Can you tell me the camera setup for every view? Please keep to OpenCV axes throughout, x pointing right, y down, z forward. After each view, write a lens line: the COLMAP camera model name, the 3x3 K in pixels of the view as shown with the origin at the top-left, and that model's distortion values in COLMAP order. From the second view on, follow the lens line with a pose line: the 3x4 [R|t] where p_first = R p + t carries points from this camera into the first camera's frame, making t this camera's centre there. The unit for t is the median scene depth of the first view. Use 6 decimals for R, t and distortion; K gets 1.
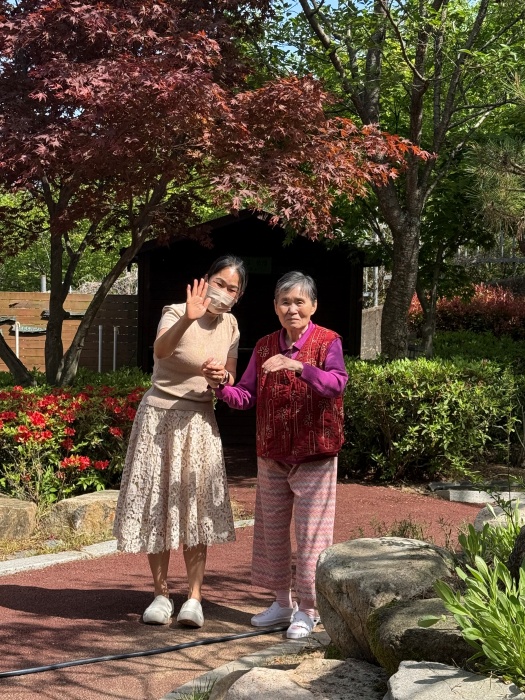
lens RADIAL K [[1265.8, 0, 262.2], [0, 1265.8, 350.1], [0, 0, 1]] dist [-0.019288, 0.000000]
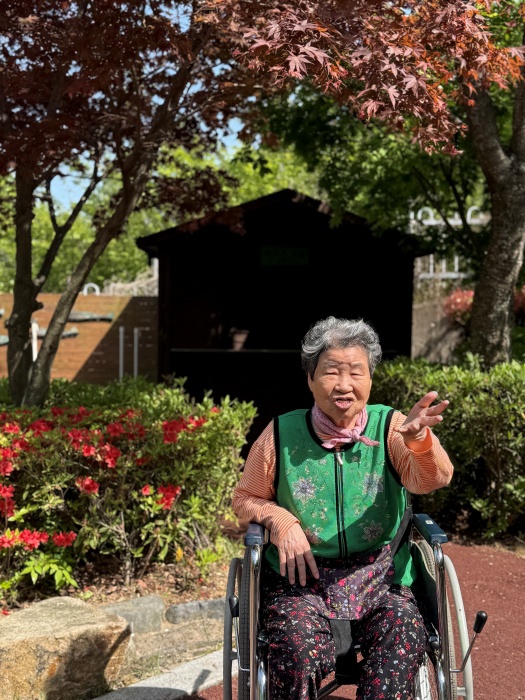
lens RADIAL K [[938.0, 0, 262.8], [0, 938.0, 349.8], [0, 0, 1]] dist [0.002621, 0.000000]
pose [[0.999847, 0.003132, -0.017218, -0.024077], [-0.003098, 0.999993, 0.001999, -0.001855], [0.017224, -0.001945, 0.999850, 0.558069]]
